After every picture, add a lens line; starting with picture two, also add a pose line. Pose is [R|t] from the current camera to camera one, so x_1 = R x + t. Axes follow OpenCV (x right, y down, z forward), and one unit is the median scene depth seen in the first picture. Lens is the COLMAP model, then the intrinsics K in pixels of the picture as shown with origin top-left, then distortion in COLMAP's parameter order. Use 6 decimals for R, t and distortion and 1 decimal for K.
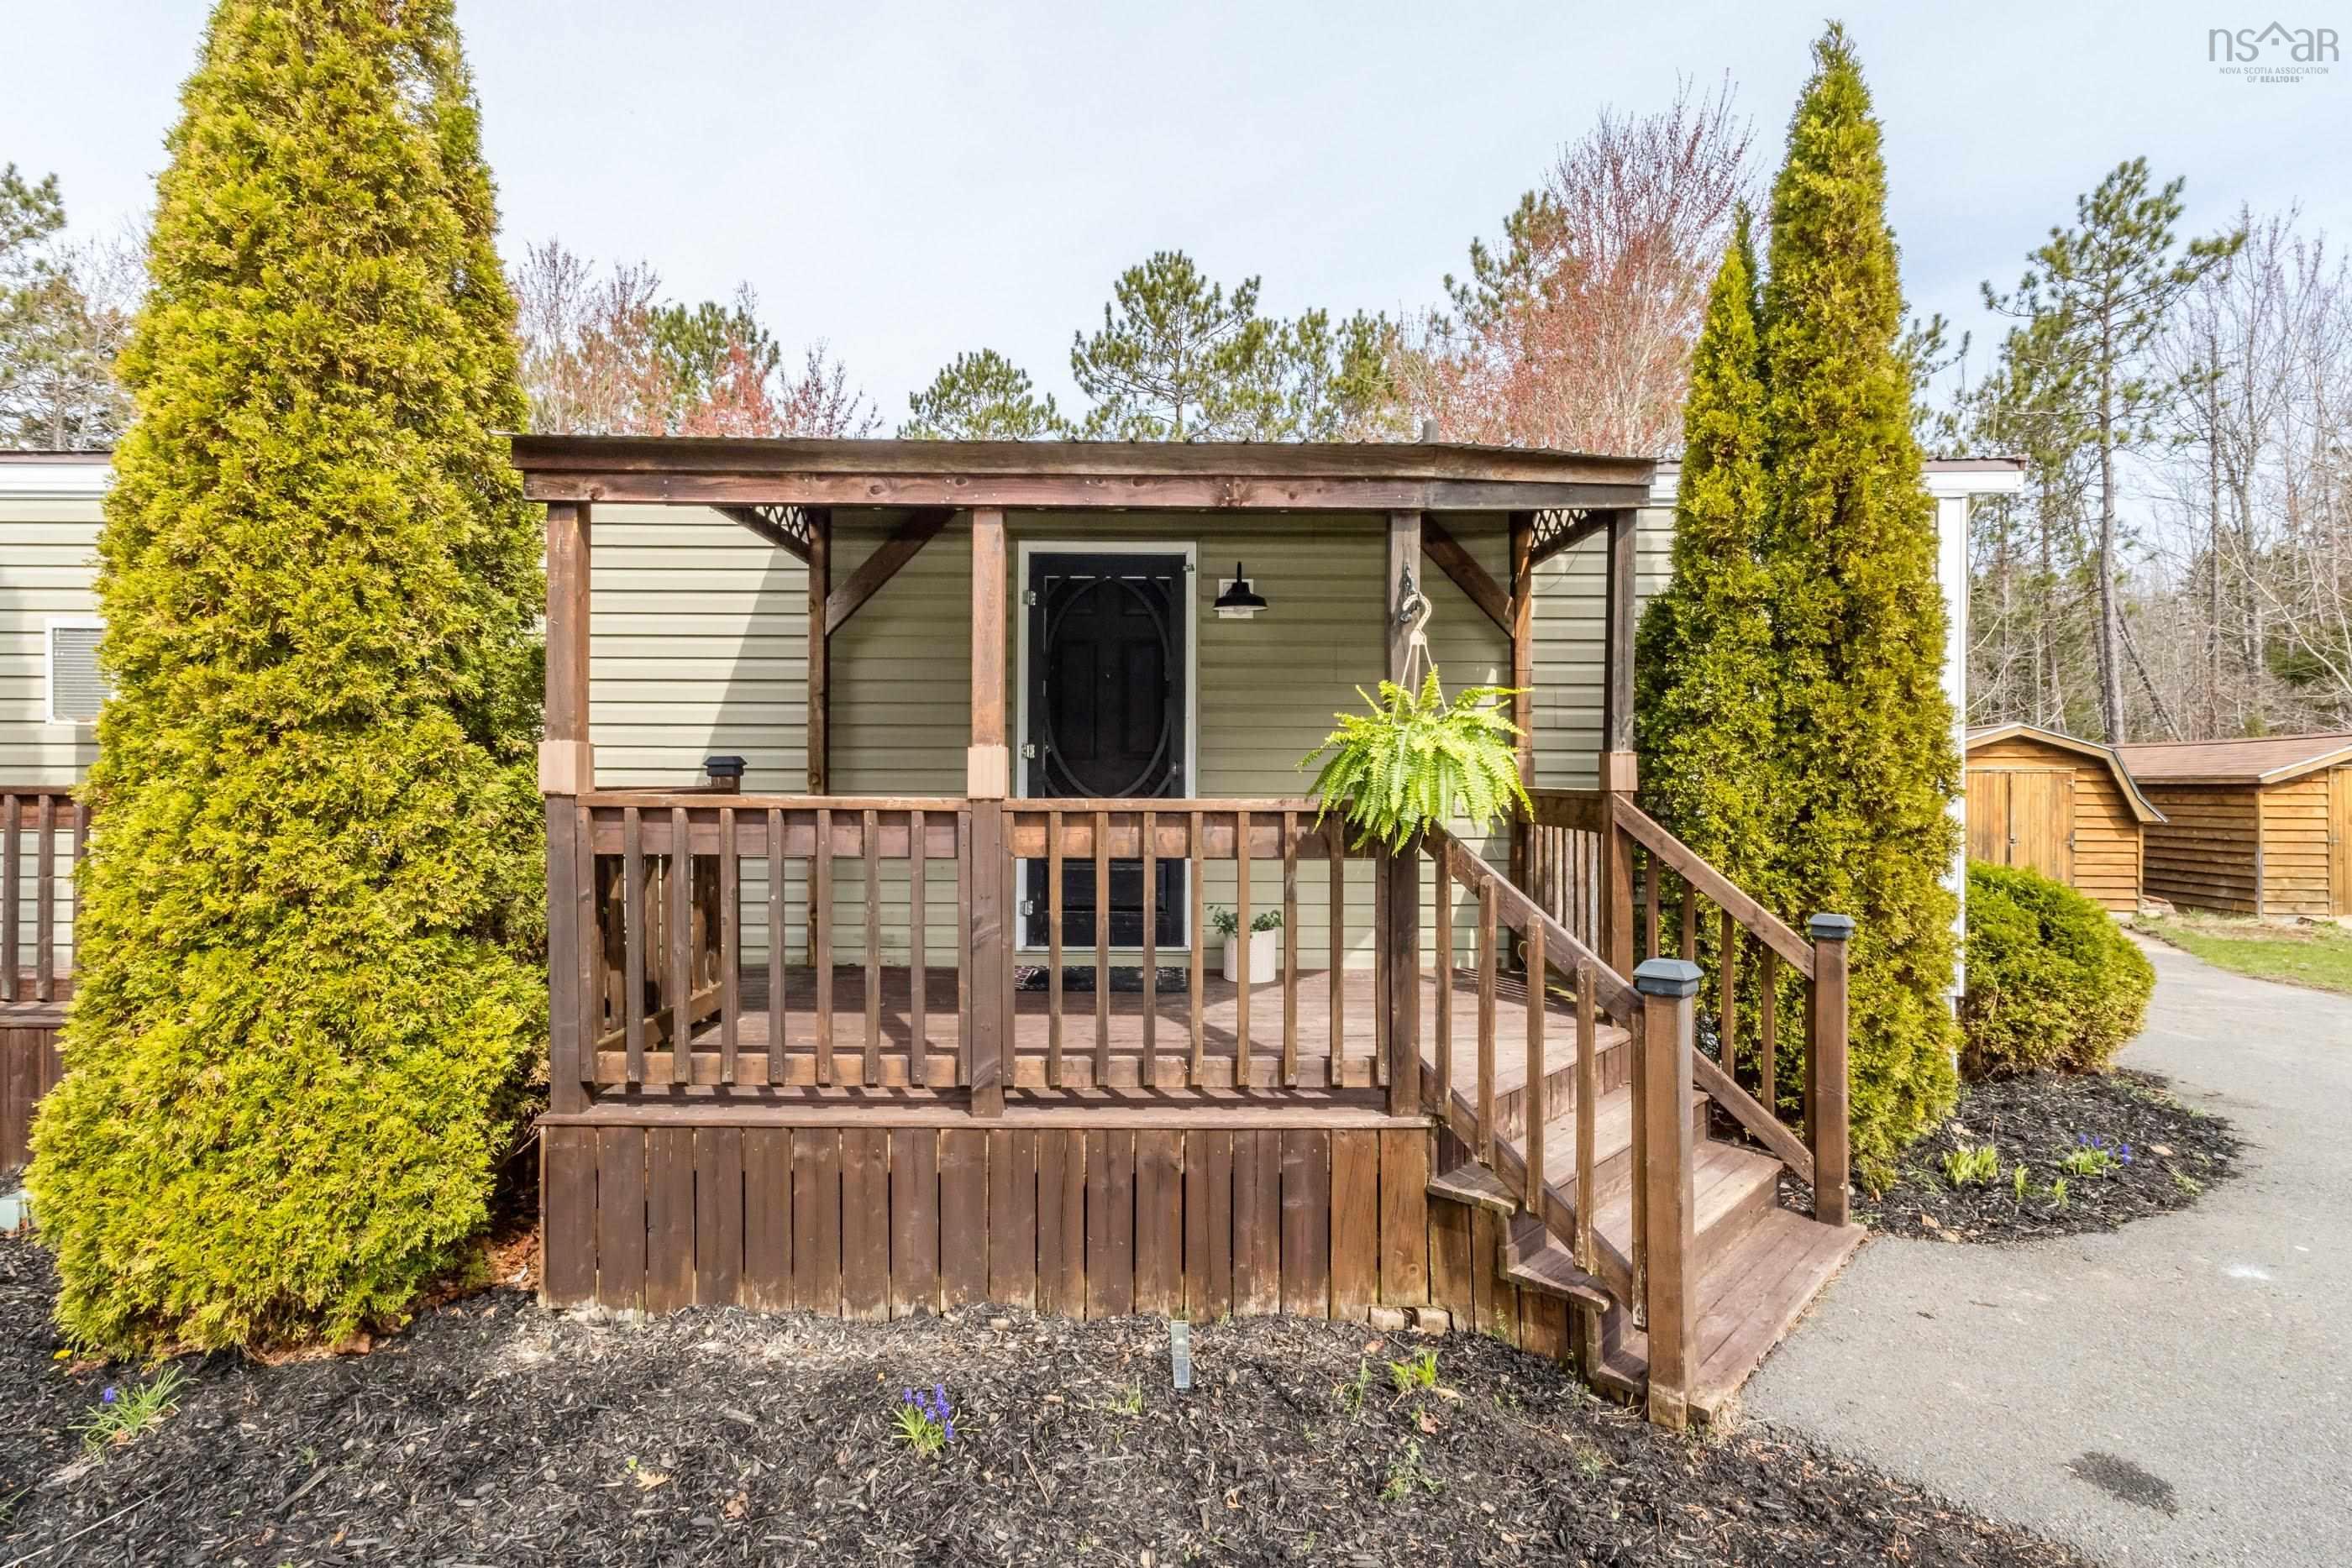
lens RADIAL K [[1079.0, 0, 1176.0], [0, 1079.0, 784.0], [0, 0, 1]] dist [0.002145, 0.001477]
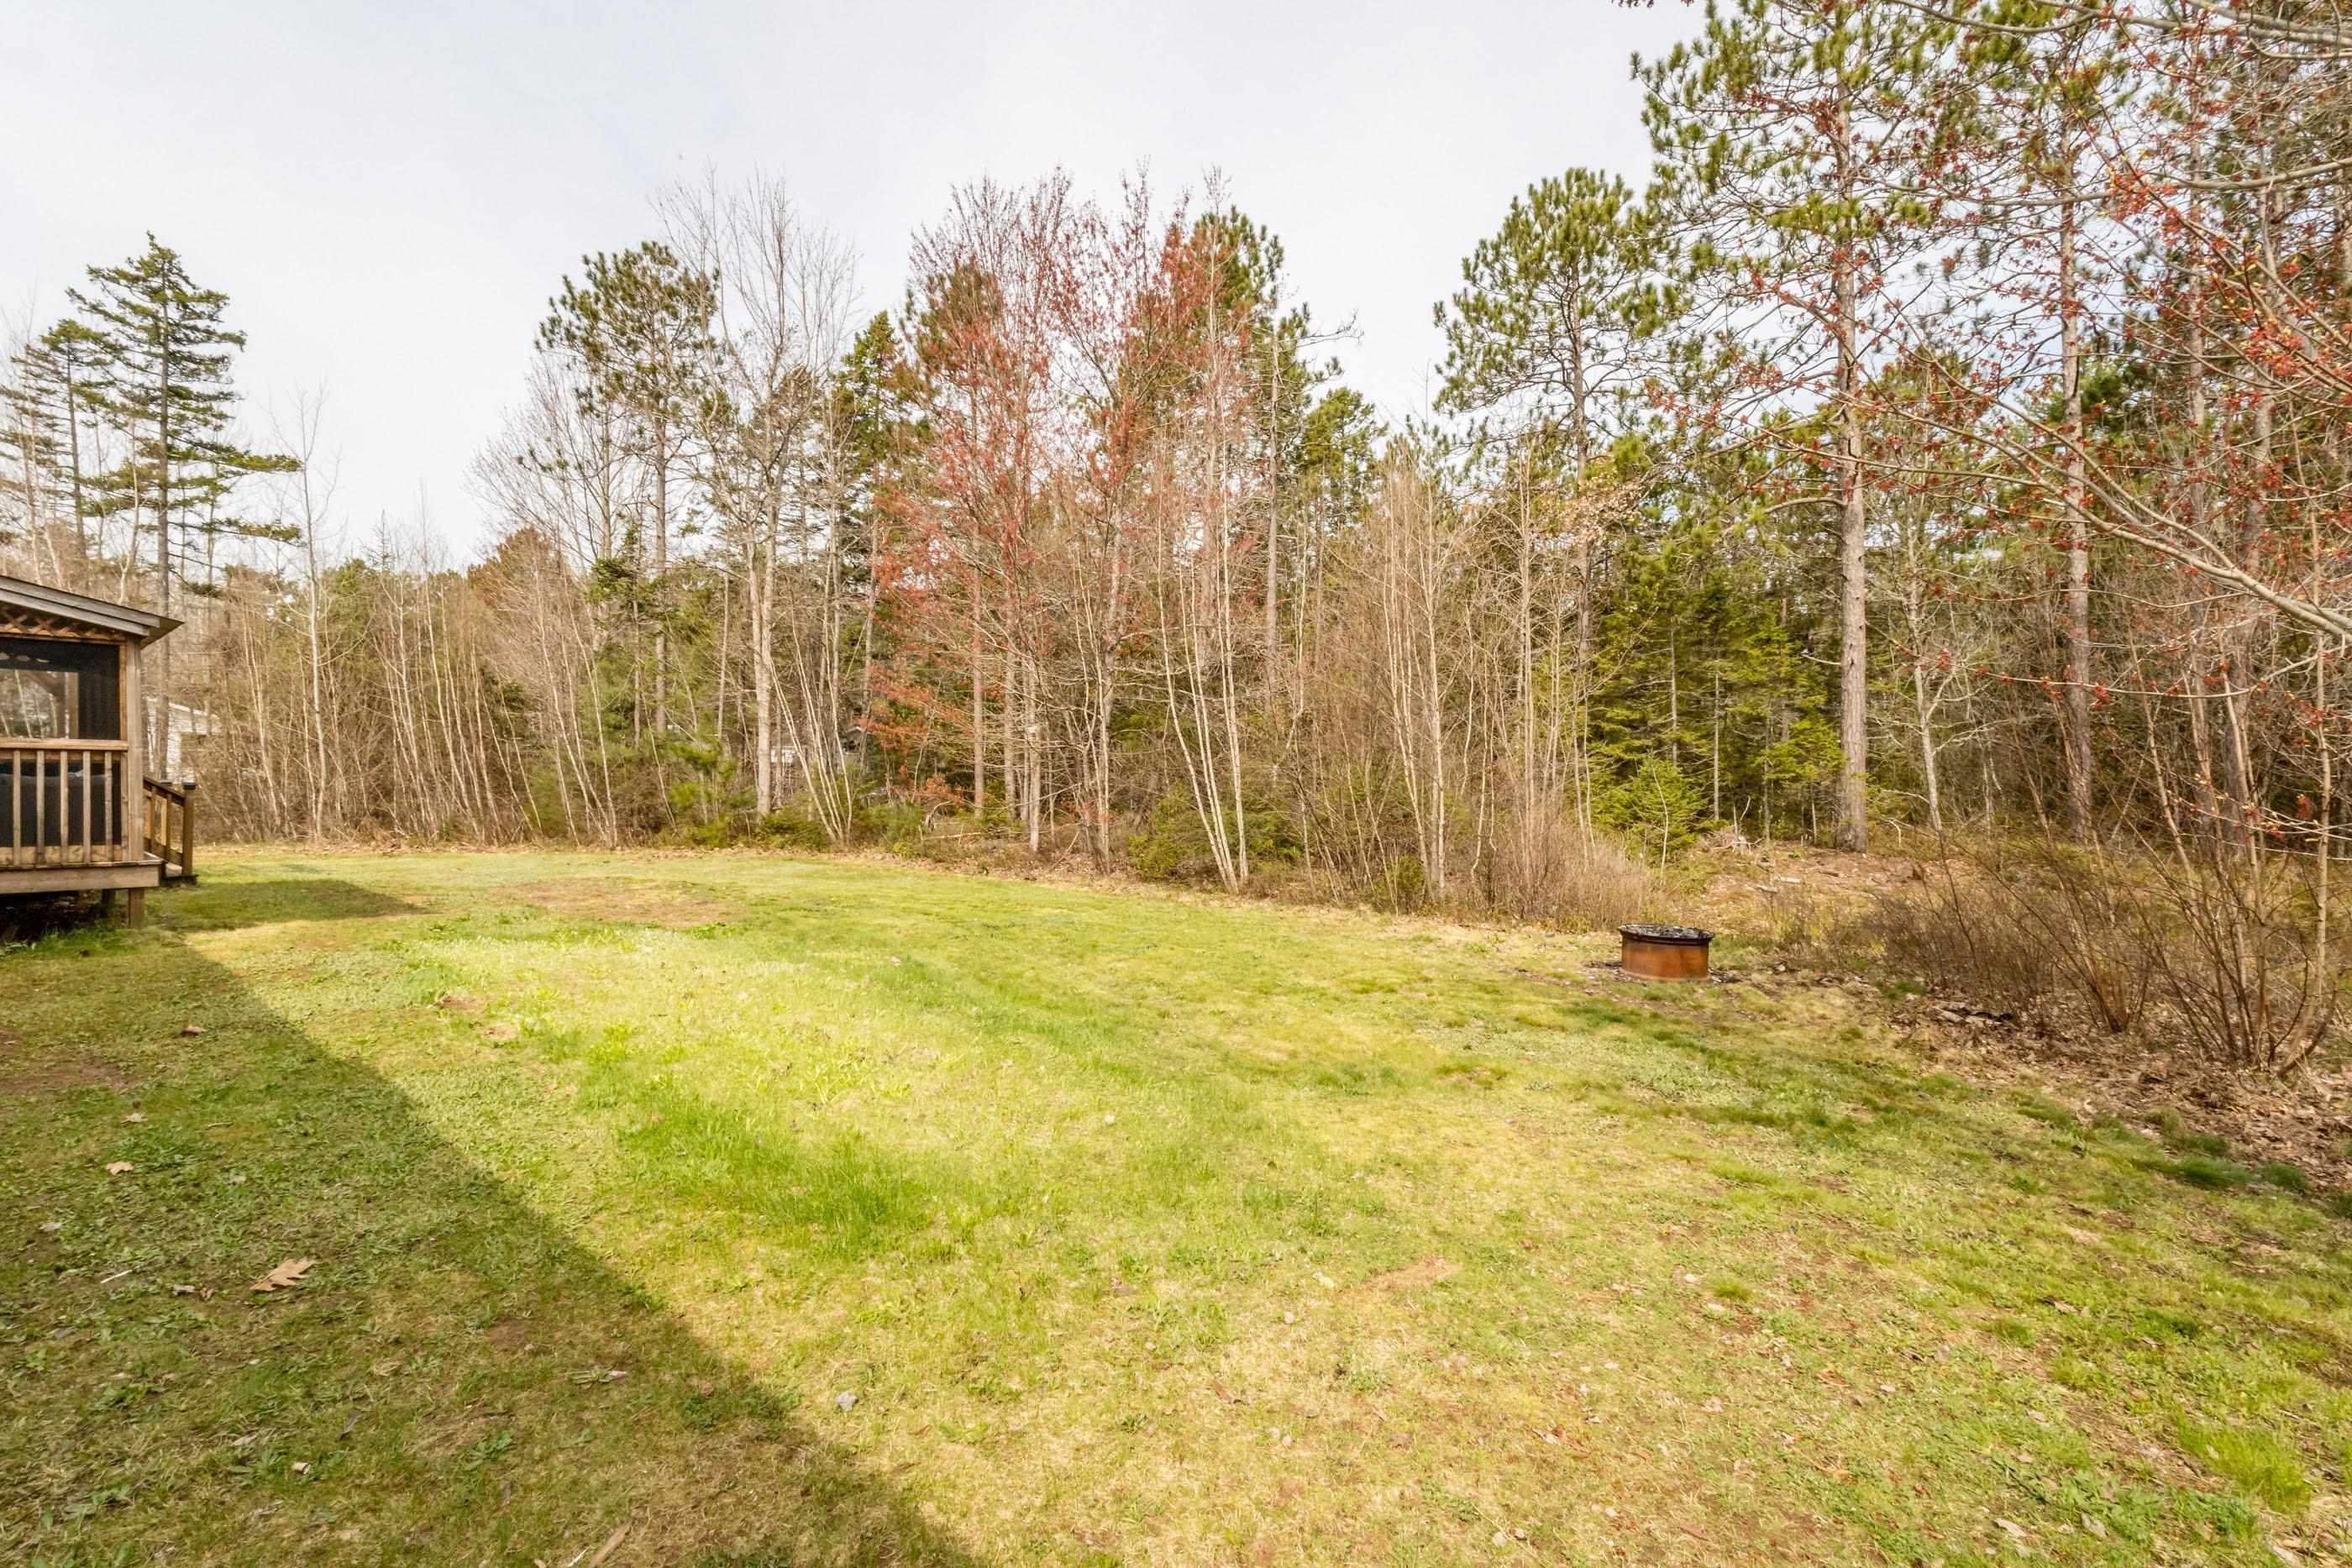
lens RADIAL K [[1079.0, 0, 1176.0], [0, 1079.0, 784.0], [0, 0, 1]] dist [0.002145, 0.001477]
pose [[0.754653, 0.012537, -0.656004, 0.182782], [-0.010467, 0.999920, 0.007069, 0.005093], [0.656041, 0.001532, 0.754724, 0.511400]]
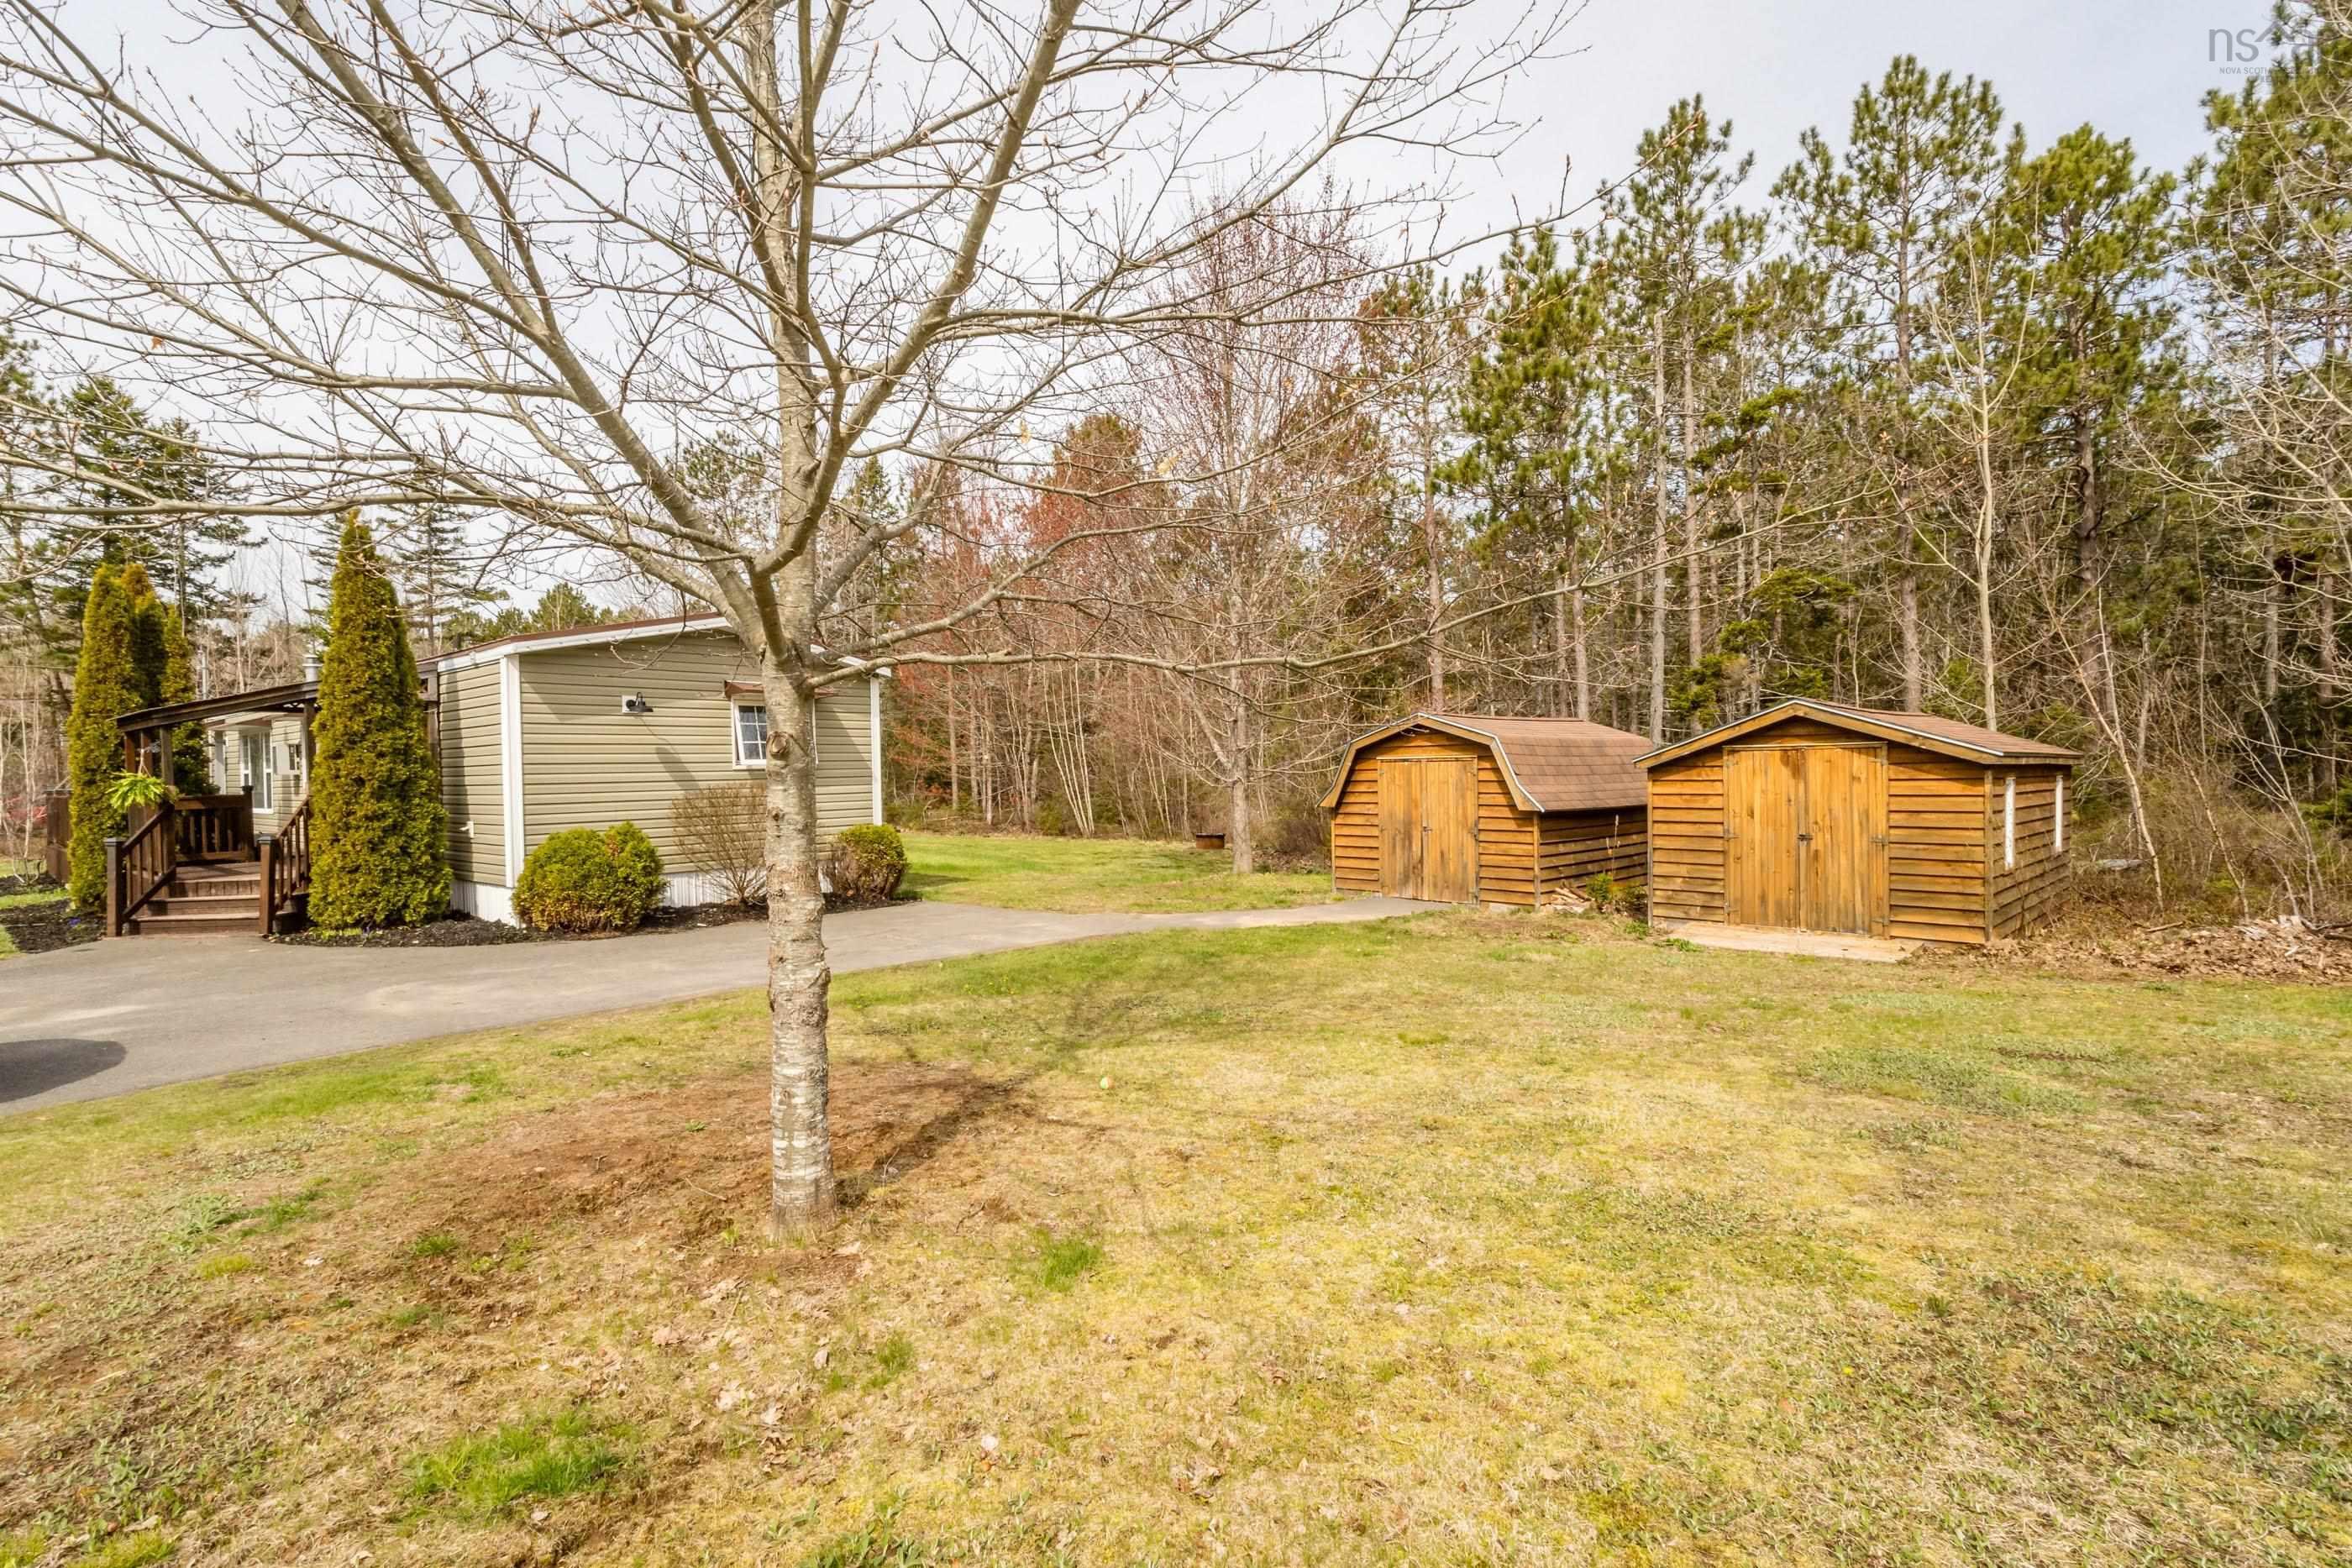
lens RADIAL K [[1079.0, 0, 1176.0], [0, 1079.0, 784.0], [0, 0, 1]] dist [0.002145, 0.001477]
pose [[0.768892, -0.007879, -0.639331, 0.756052], [0.018431, 0.999782, 0.009844, -0.001756], [0.639114, -0.019353, 0.768869, 0.051362]]
